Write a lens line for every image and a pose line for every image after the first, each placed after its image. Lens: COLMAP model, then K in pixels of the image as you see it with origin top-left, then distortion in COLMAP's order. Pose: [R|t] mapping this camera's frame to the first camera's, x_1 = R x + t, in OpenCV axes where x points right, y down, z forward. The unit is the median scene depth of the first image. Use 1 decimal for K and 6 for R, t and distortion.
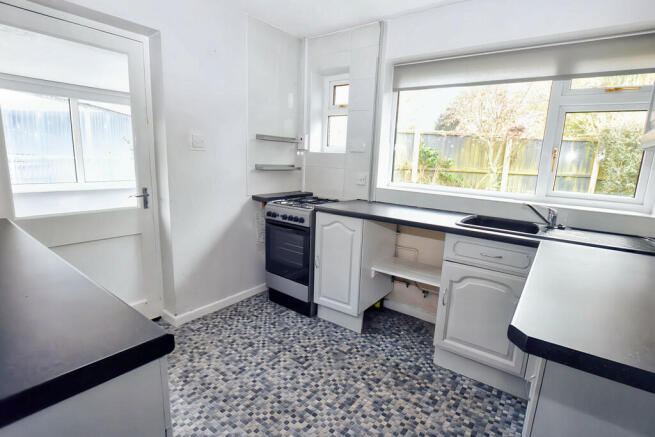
lens RADIAL K [[310.0, 0, 324.4], [0, 310.0, 218.6], [0, 0, 1]] dist [-0.023815, 0.000014]
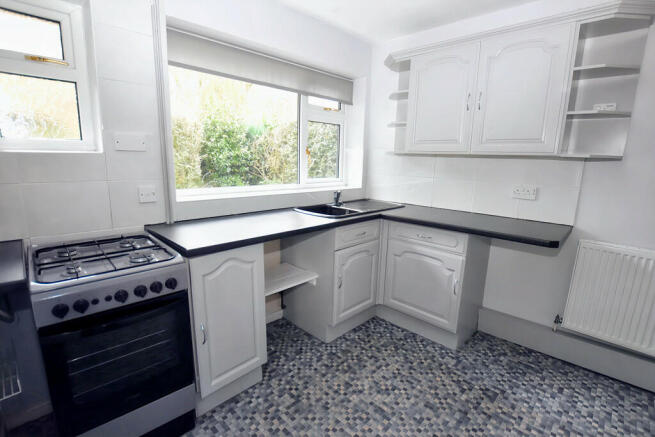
lens RADIAL K [[310.0, 0, 324.4], [0, 310.0, 218.6], [0, 0, 1]] dist [-0.023815, 0.000014]
pose [[0.153559, -0.231558, 0.960625, -0.647898], [0.172496, 0.963510, 0.204679, -0.207707], [-0.972967, 0.134273, 0.187899, 0.766977]]
